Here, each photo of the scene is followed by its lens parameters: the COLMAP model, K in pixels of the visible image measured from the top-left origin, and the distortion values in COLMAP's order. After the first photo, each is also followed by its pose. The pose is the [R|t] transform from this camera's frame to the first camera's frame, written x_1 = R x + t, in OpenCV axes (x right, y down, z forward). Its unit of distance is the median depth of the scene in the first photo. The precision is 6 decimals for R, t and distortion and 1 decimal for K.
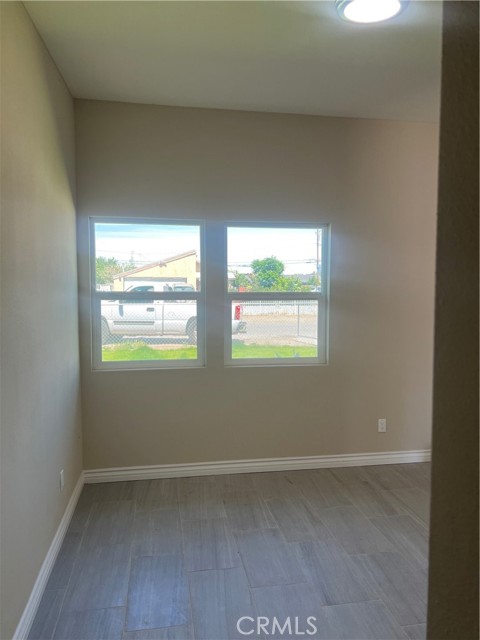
lens RADIAL K [[484.7, 0, 237.5], [0, 484.7, 317.3], [0, 0, 1]] dist [0.001702, -0.018760]
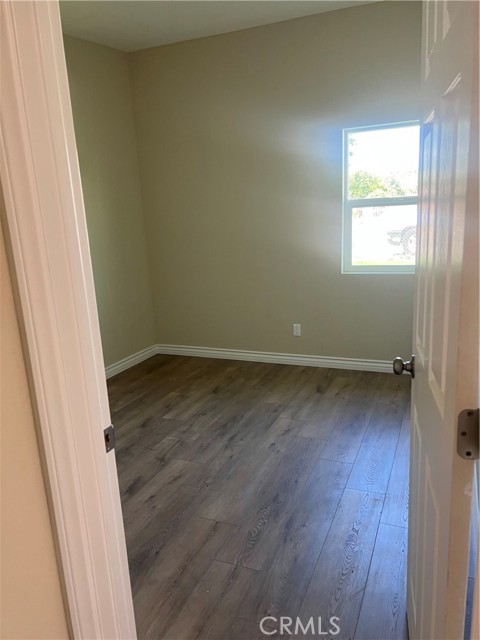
lens RADIAL K [[449.7, 0, 241.5], [0, 449.7, 317.6], [0, 0, 1]] dist [-0.032324, 0.000163]
pose [[0.827048, 0.077690, -0.556737, 0.353256], [0.038469, 0.980259, 0.193939, -0.000791], [0.560814, -0.181814, 0.807732, 0.061493]]
